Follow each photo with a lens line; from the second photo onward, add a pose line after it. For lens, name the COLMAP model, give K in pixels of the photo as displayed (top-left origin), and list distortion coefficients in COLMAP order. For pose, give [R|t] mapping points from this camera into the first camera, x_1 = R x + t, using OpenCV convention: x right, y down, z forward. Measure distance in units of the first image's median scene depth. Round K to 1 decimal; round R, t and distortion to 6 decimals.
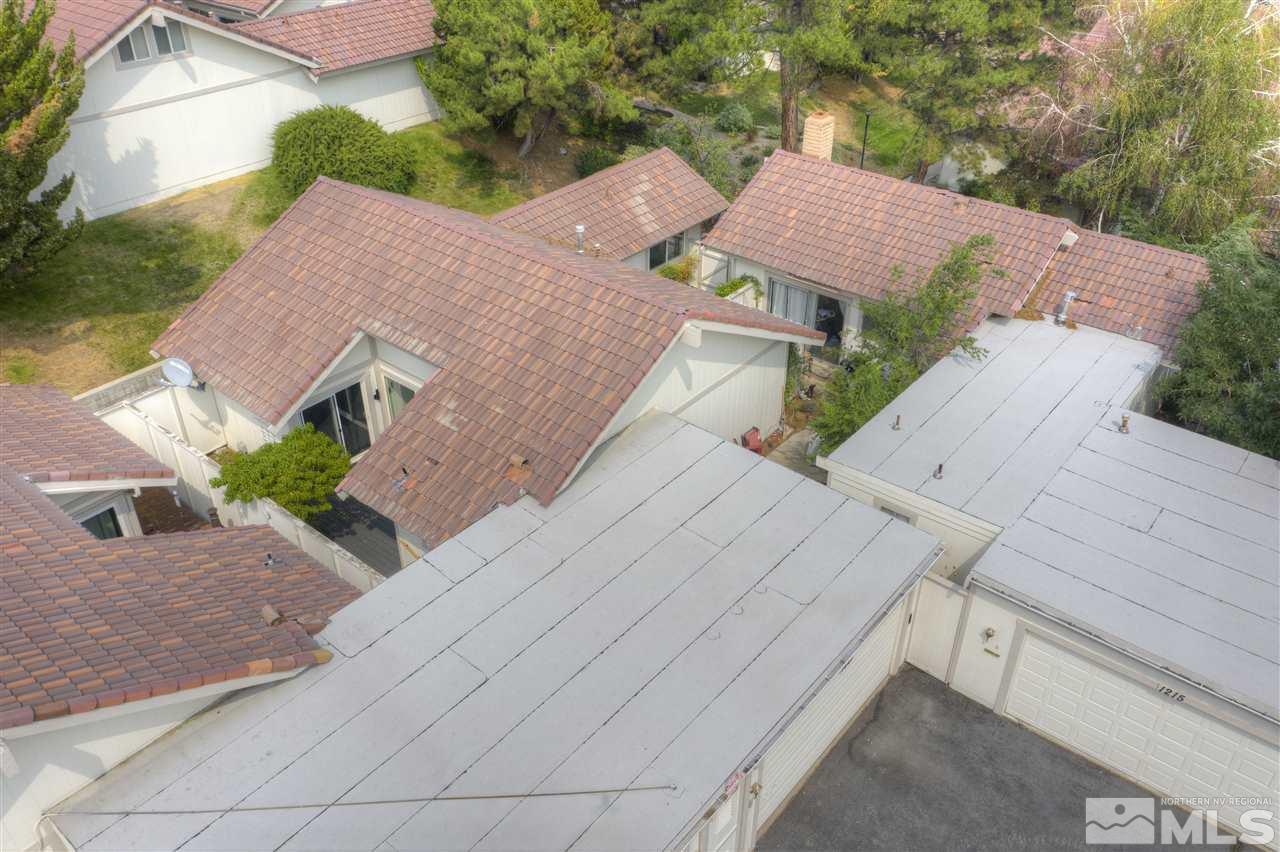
lens RADIAL K [[1011.1, 0, 640.0], [0, 1011.1, 426.0], [0, 0, 1]] dist [-0.002460, -0.000663]
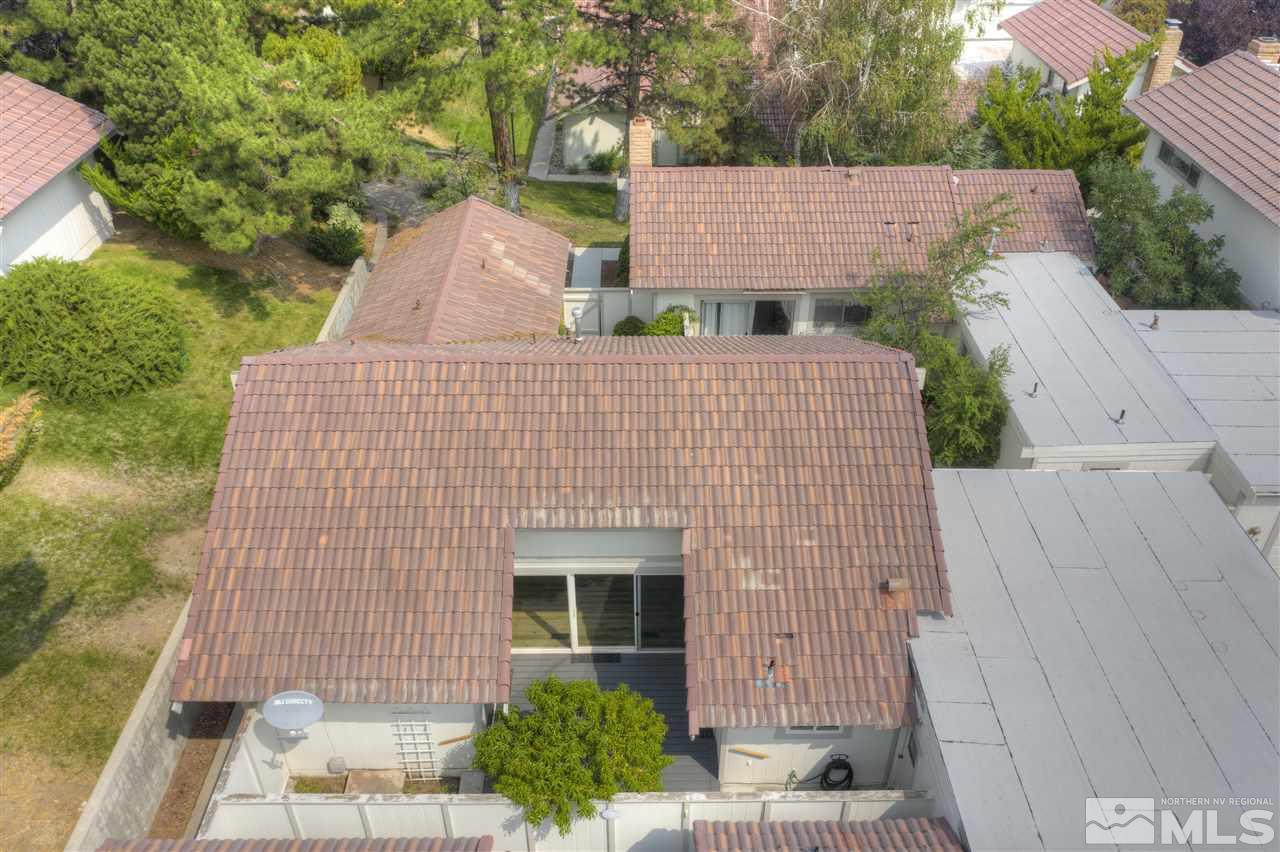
lens RADIAL K [[1011.1, 0, 640.0], [0, 1011.1, 426.0], [0, 0, 1]] dist [-0.002460, -0.000663]
pose [[0.766190, -0.369615, 0.525679, -0.452829], [0.356484, 0.925091, 0.130865, -0.183704], [-0.534671, 0.087129, 0.840557, 0.257923]]
